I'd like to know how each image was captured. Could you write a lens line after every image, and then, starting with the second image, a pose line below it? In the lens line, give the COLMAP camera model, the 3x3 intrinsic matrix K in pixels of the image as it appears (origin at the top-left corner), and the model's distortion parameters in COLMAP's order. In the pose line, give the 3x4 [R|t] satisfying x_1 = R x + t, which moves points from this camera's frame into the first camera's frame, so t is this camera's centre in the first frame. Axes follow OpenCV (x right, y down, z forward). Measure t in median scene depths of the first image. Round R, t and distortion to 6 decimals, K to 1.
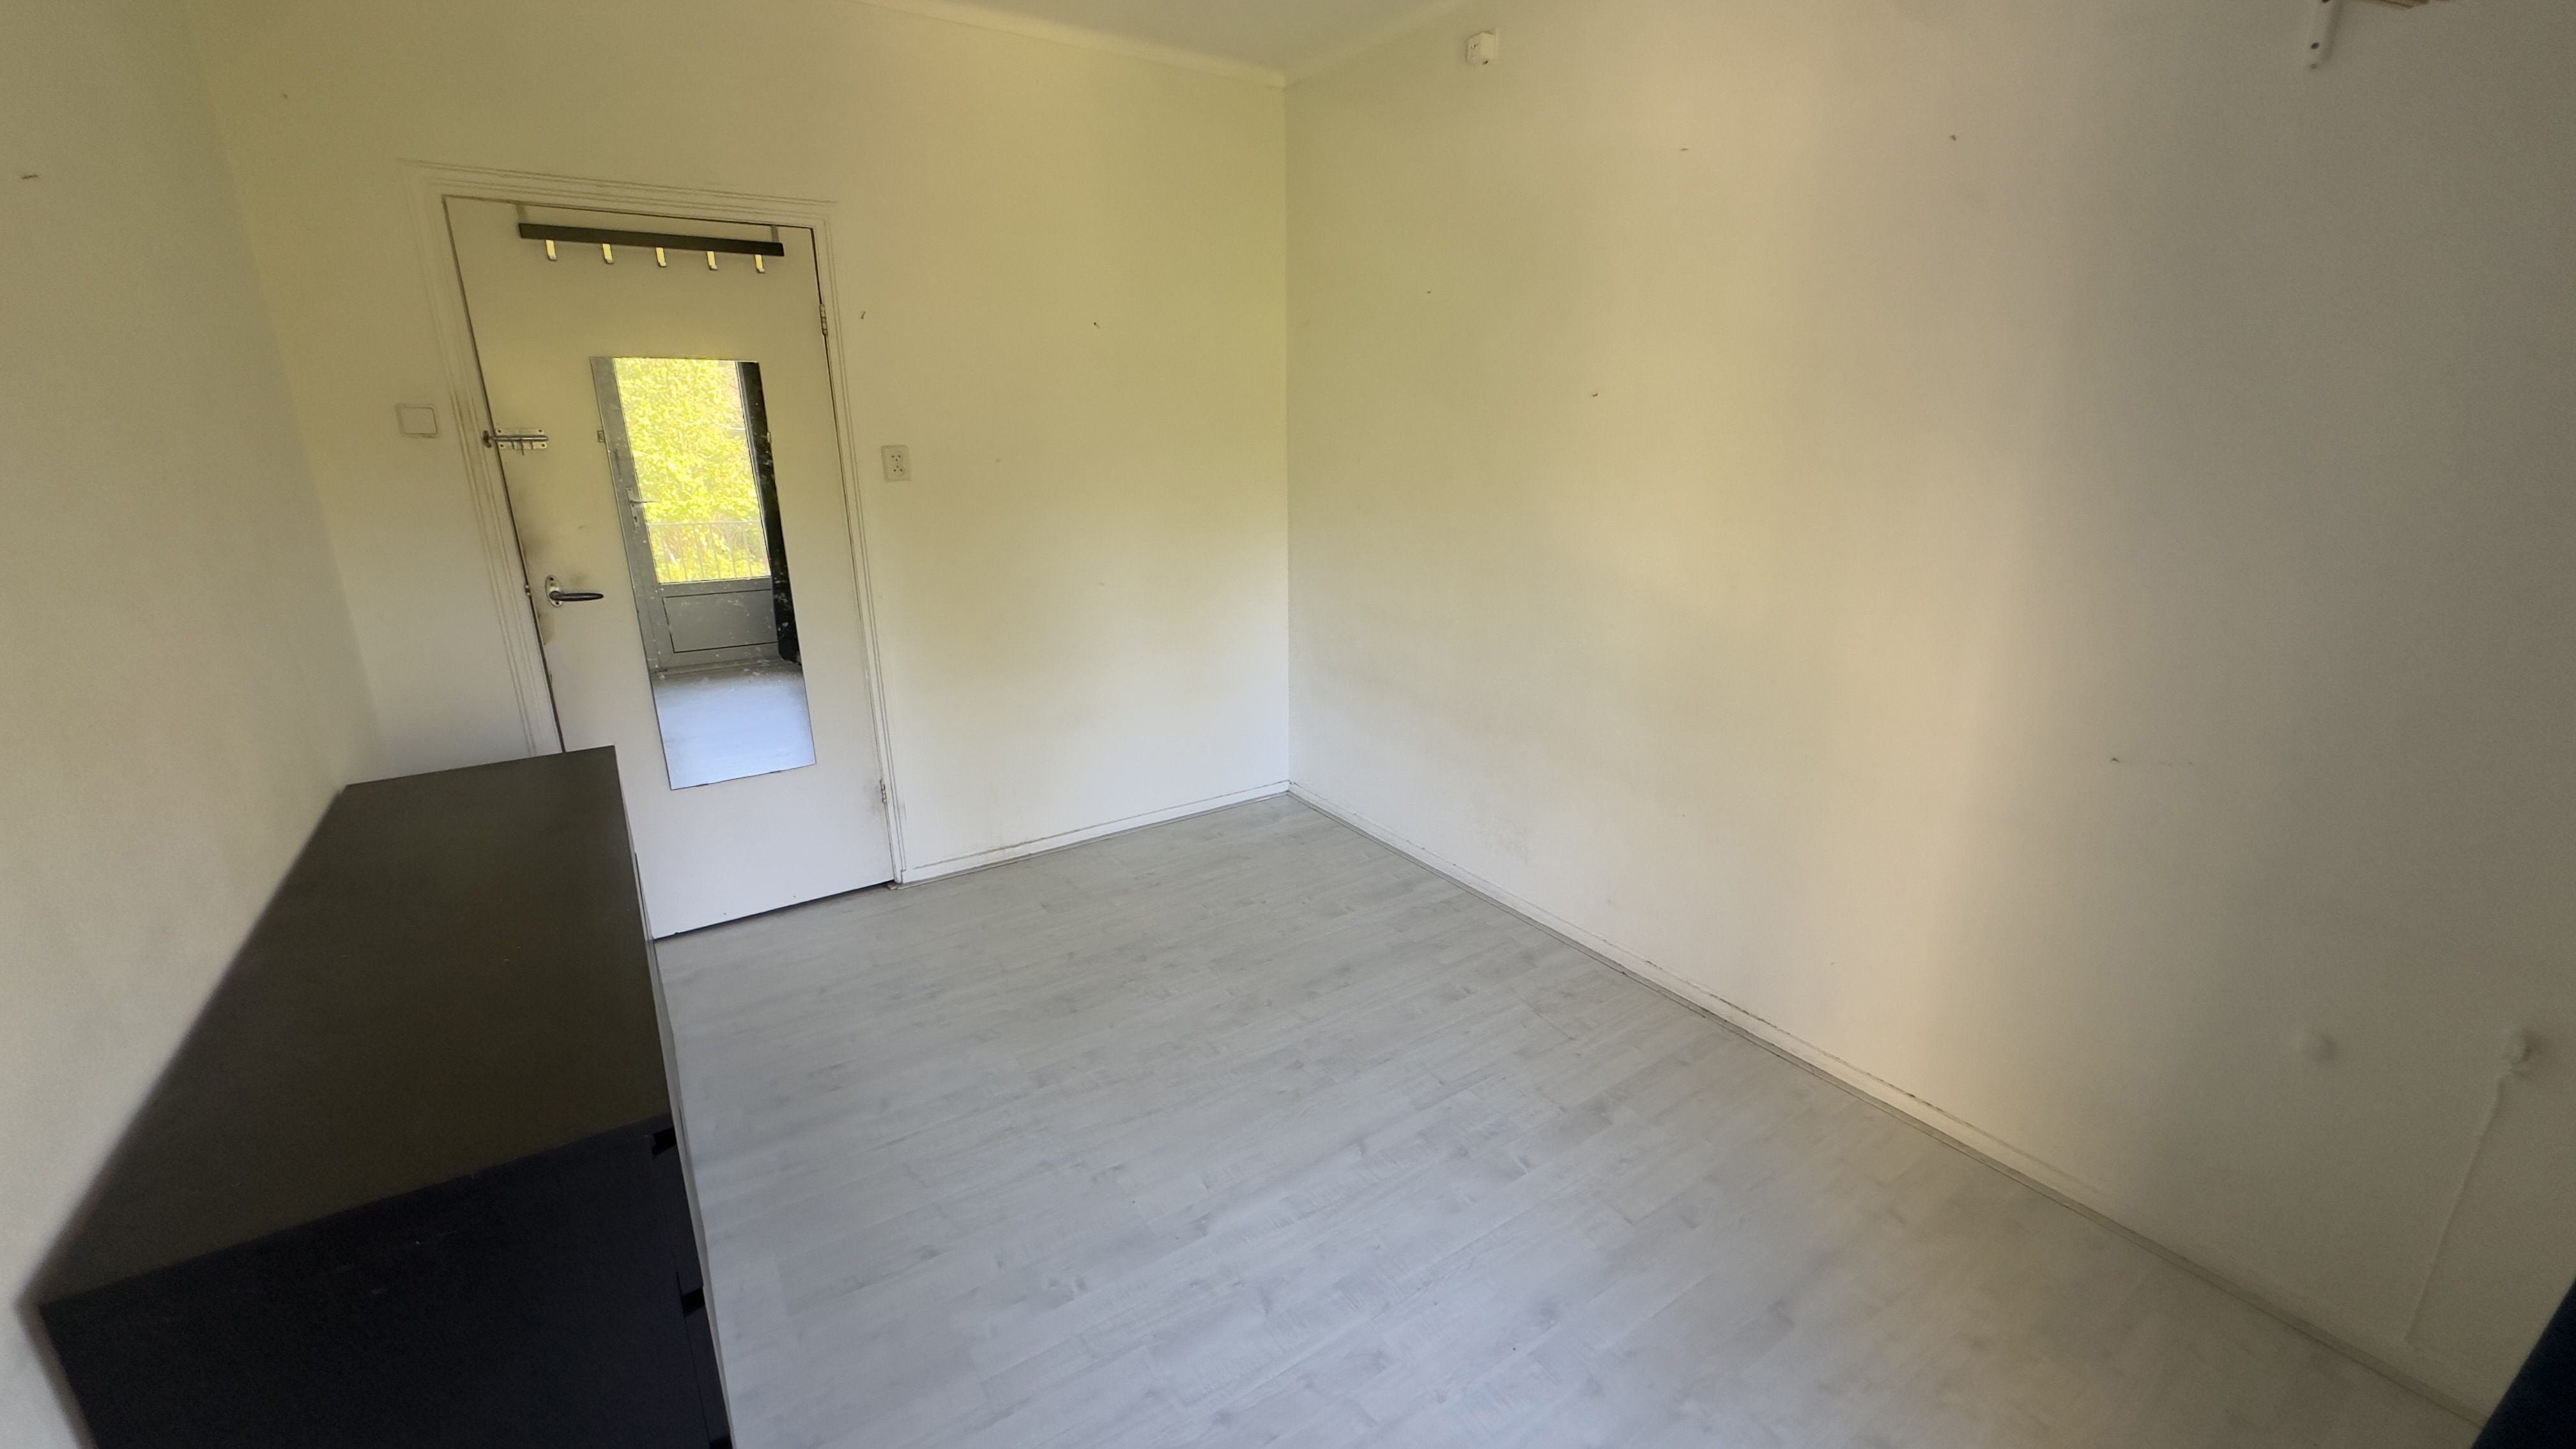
lens RADIAL K [[1024.6, 0, 1287.0], [0, 1024.6, 723.0], [0, 0, 1]] dist [-0.001388, -0.000133]
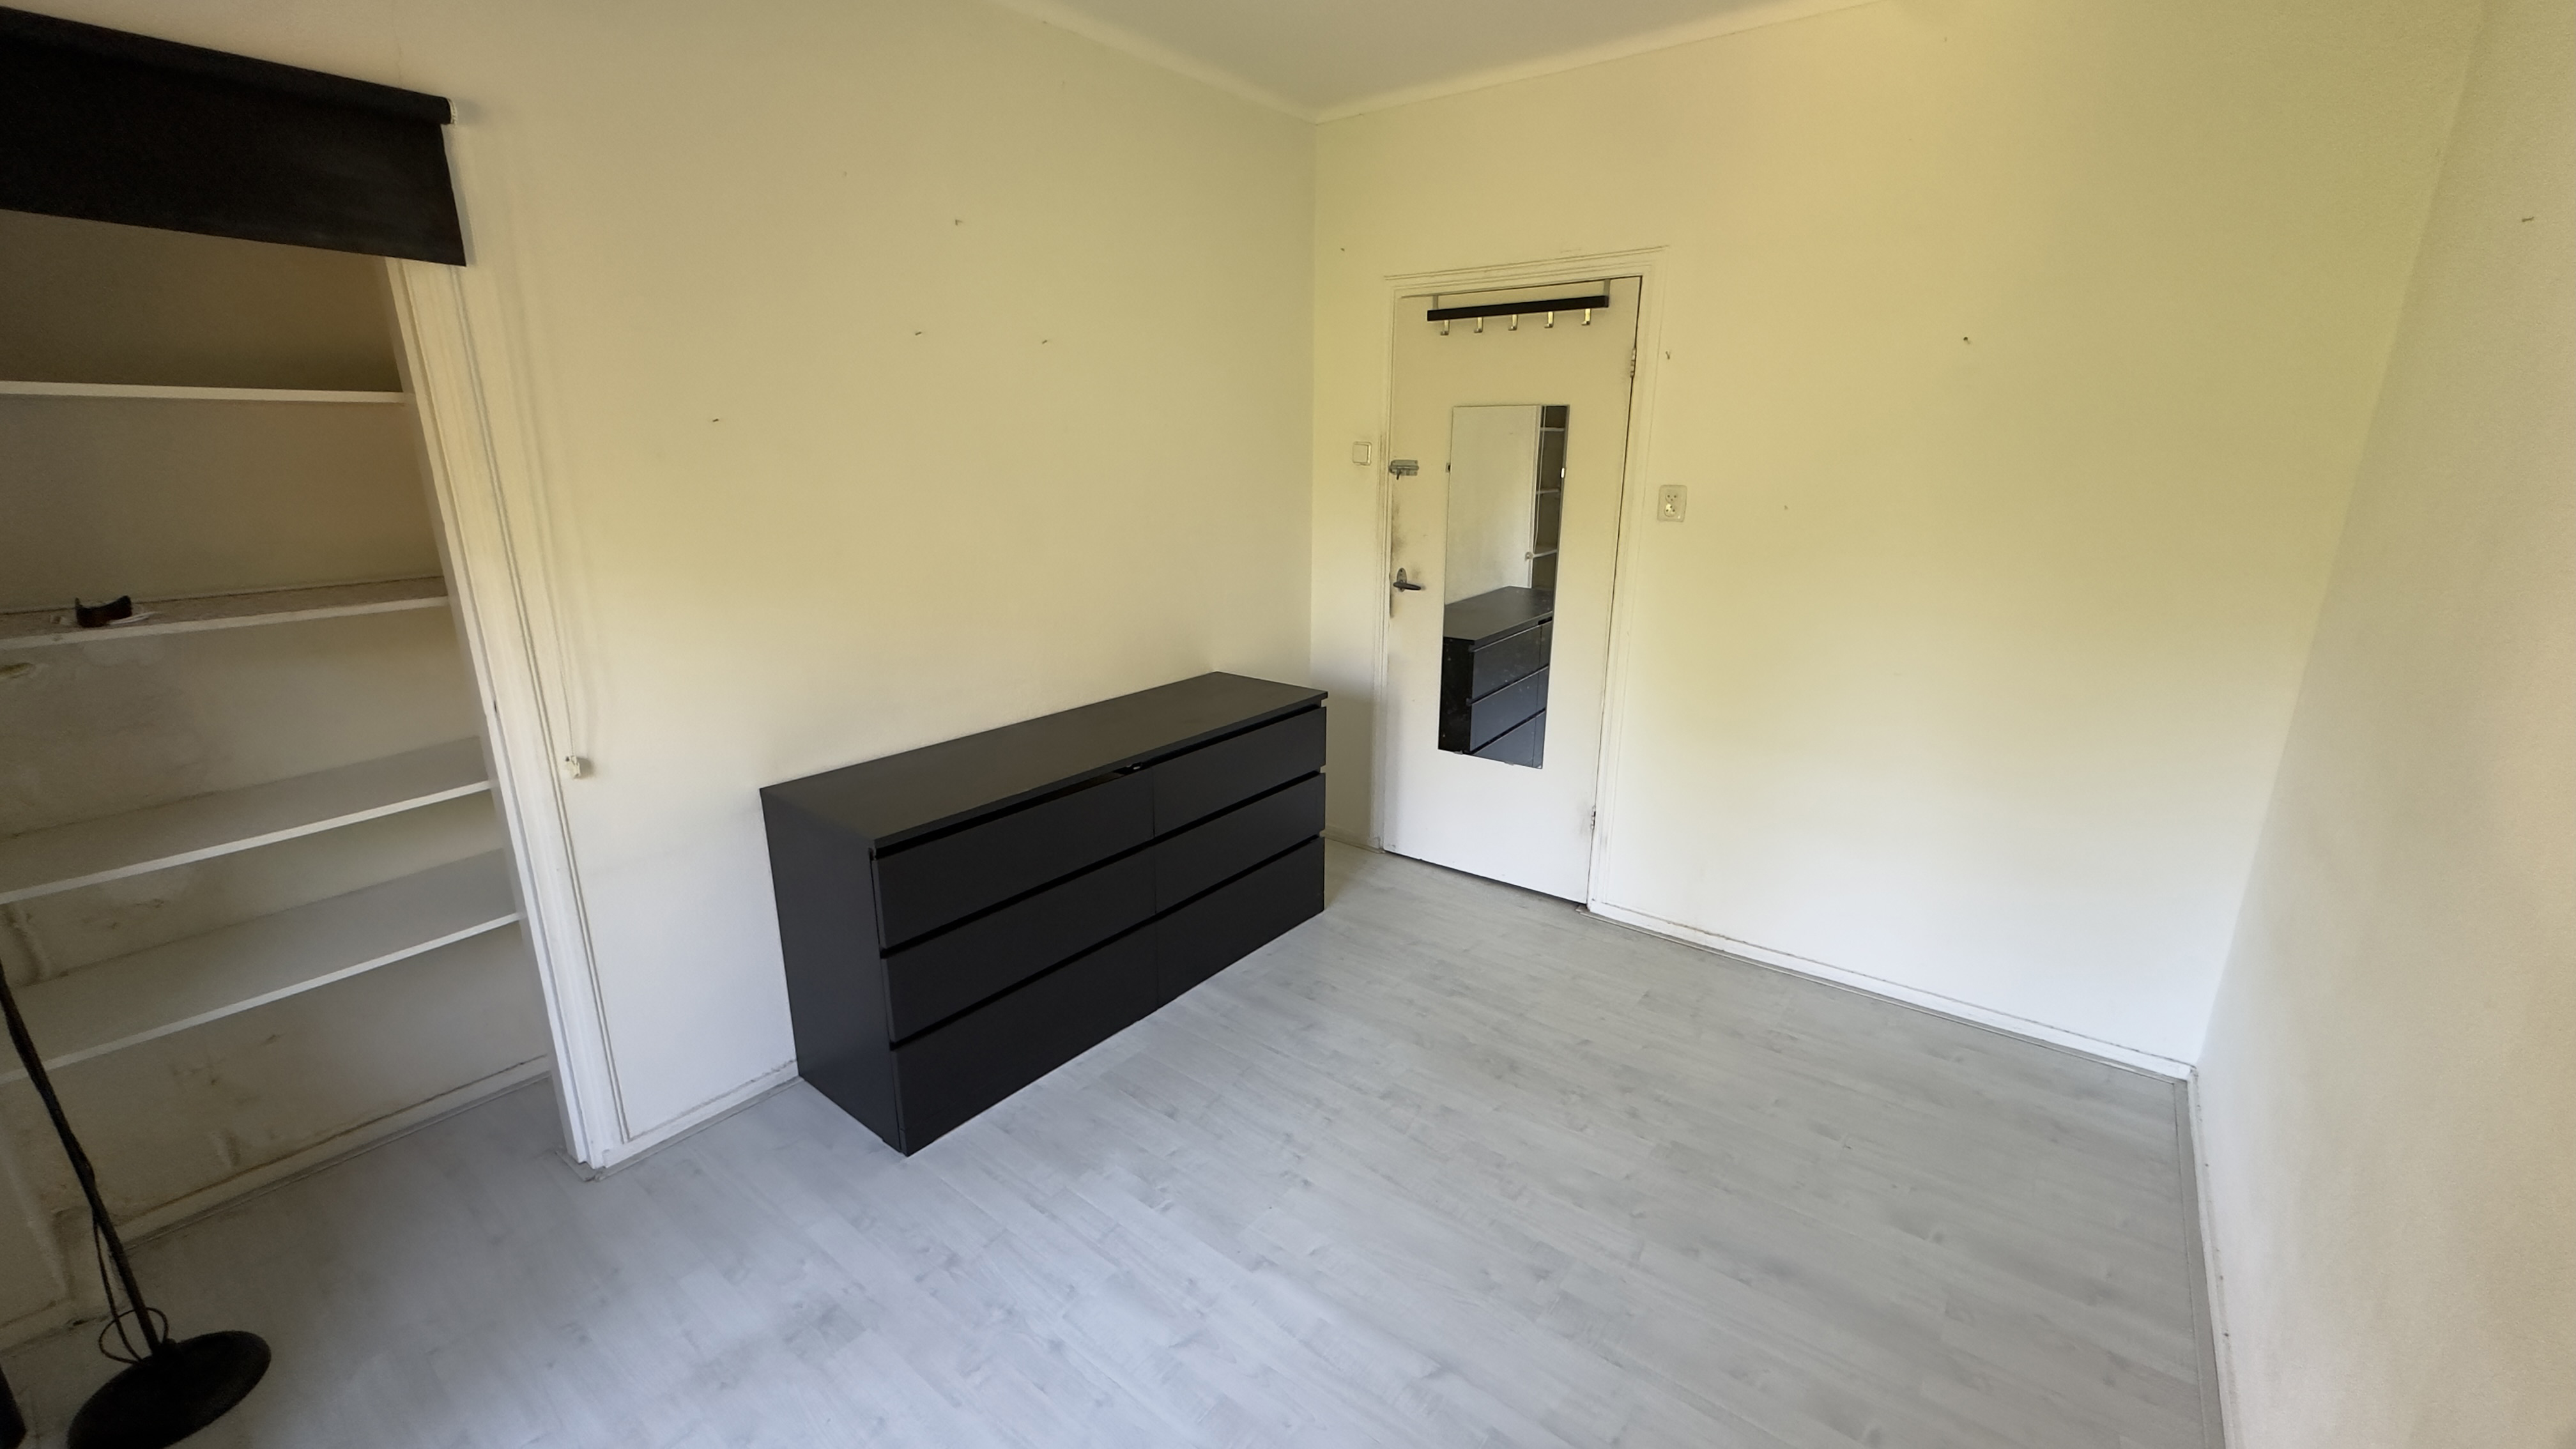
lens RADIAL K [[1024.6, 0, 1287.0], [0, 1024.6, 723.0], [0, 0, 1]] dist [-0.001388, -0.000133]
pose [[0.310177, 0.258562, -0.914842, 0.565682], [-0.276637, 0.945210, 0.173351, -0.154621], [0.909539, 0.199310, 0.364711, 0.441025]]
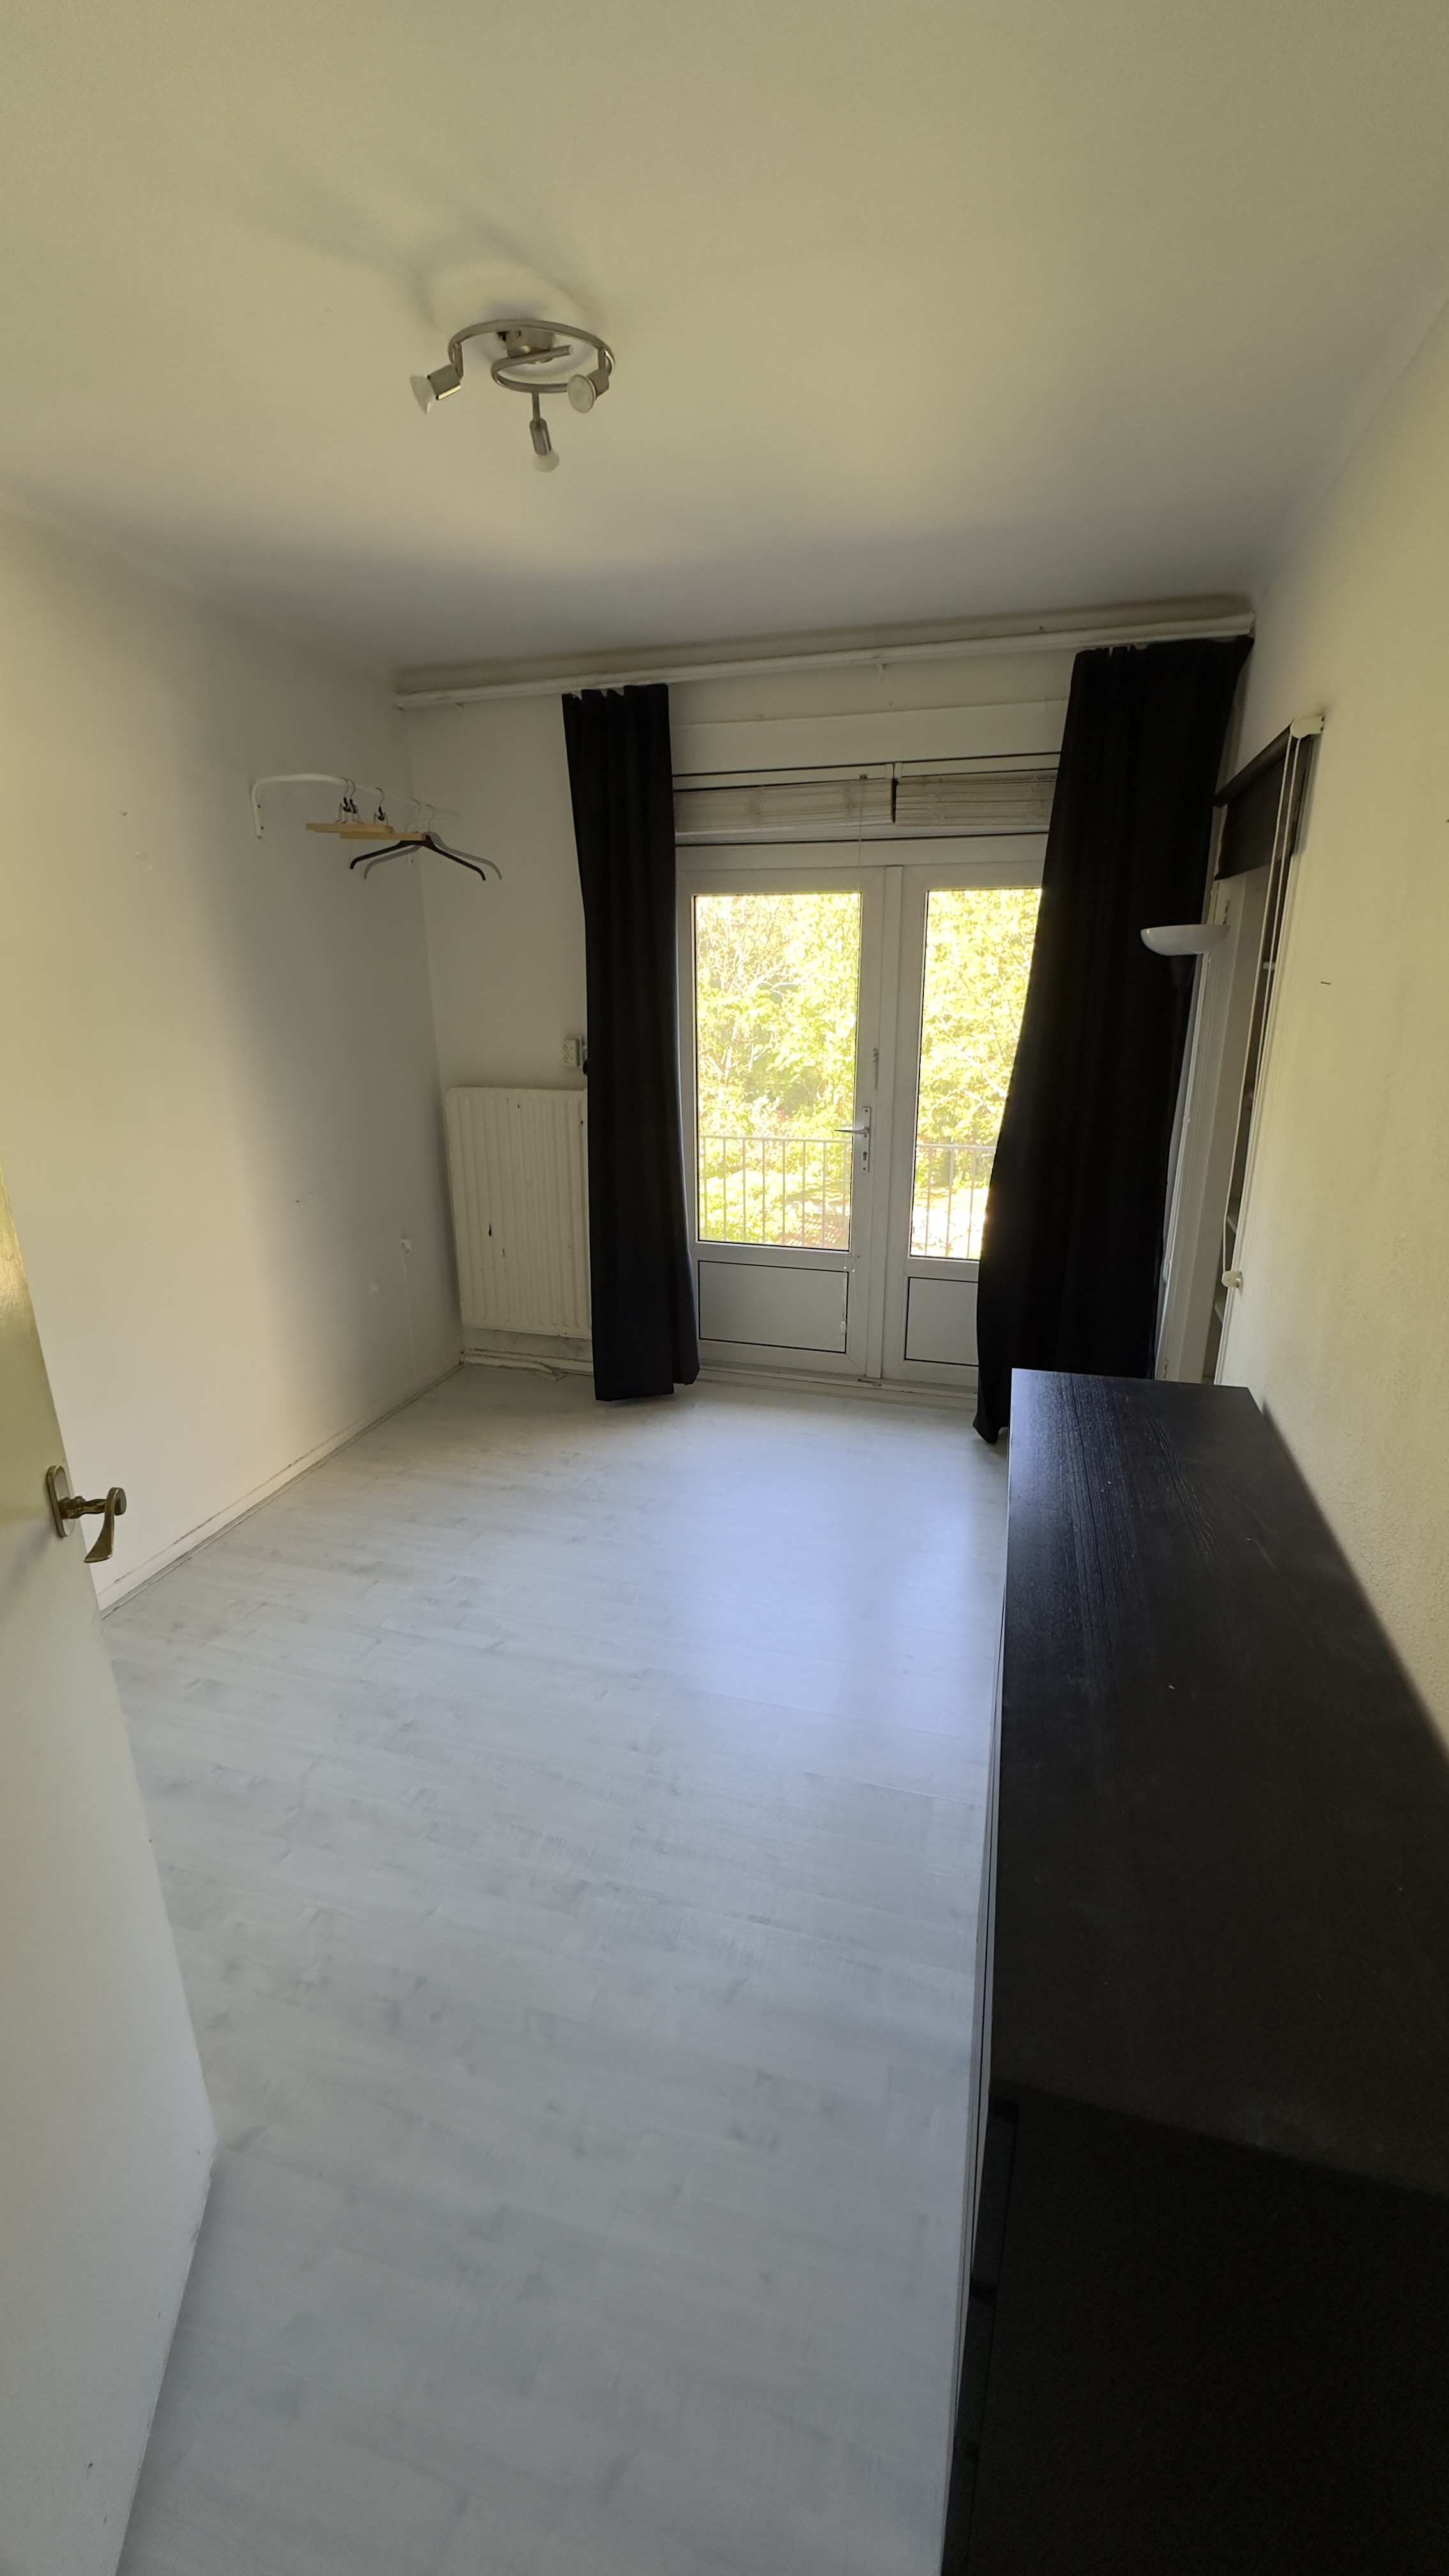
lens RADIAL K [[1024.6, 0, 727.5], [0, 1024.6, 1289.2], [0, 0, 1]] dist [-0.001388, -0.000133]
pose [[-0.645784, -0.224178, 0.729868, -0.758697], [0.223781, 0.858372, 0.461648, -0.365721], [-0.729990, 0.461456, -0.504156, 1.068853]]
